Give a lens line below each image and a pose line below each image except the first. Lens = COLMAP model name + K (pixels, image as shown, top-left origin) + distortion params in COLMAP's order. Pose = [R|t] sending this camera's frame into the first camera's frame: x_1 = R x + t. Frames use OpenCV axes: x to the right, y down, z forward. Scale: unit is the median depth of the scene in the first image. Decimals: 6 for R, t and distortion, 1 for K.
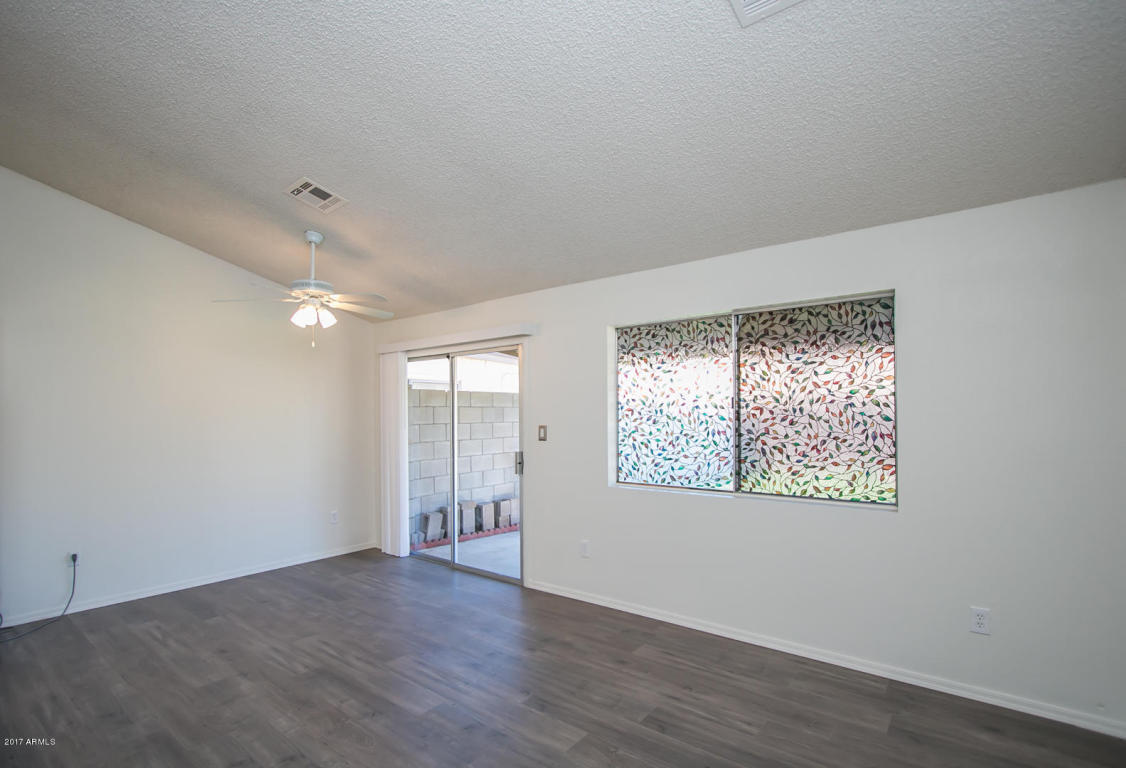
lens RADIAL K [[546.8, 0, 544.3], [0, 546.8, 414.4], [0, 0, 1]] dist [-0.011484, 0.002089]
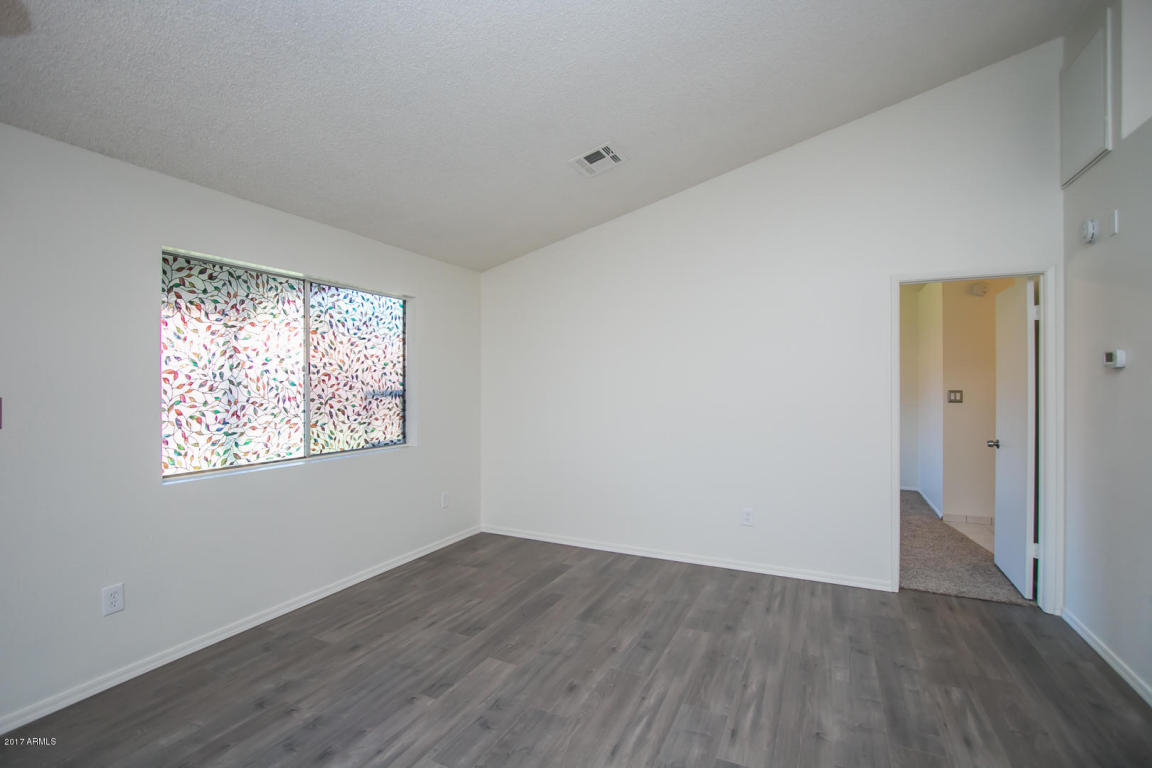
lens RADIAL K [[544.1, 0, 577.8], [0, 544.1, 385.1], [0, 0, 1]] dist [-0.010665, -0.000173]
pose [[-0.245048, -0.001255, 0.969510, -0.742939], [-0.003478, 0.999994, 0.000415, 0.007381], [-0.969505, -0.003270, -0.245051, 0.762568]]
